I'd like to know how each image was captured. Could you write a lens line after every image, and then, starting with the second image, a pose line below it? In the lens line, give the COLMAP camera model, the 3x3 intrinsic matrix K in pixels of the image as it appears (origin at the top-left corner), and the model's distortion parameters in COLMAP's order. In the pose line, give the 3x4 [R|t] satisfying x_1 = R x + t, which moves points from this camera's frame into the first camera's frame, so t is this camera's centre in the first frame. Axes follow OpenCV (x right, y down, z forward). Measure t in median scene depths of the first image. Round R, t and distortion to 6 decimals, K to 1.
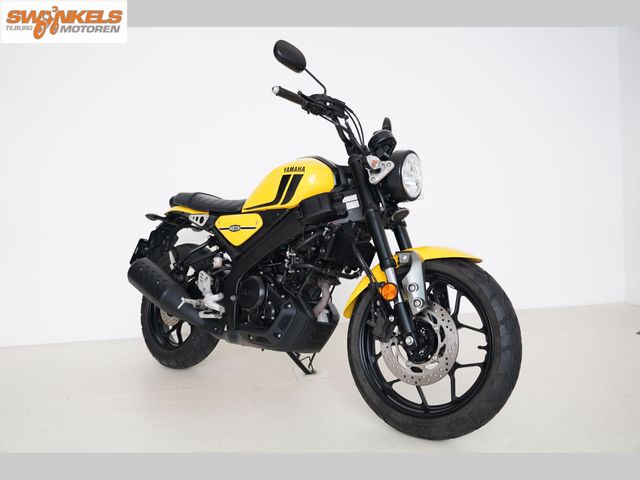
lens RADIAL K [[498.6, 0, 320.0], [0, 498.6, 240.0], [0, 0, 1]] dist [-0.005508, -0.000524]
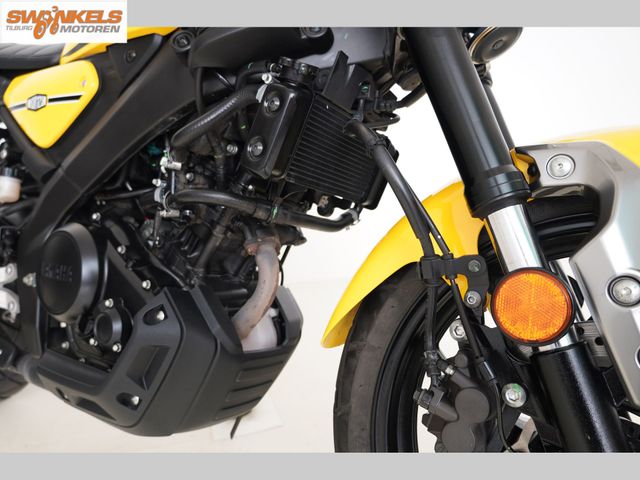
lens RADIAL K [[498.6, 0, 320.0], [0, 498.6, 240.0], [0, 0, 1]] dist [-0.005508, -0.000524]
pose [[0.993880, -0.012892, 0.109715, 0.009414], [-0.003158, 0.989445, 0.144874, 0.030142], [-0.110424, -0.144334, 0.983348, 0.634988]]
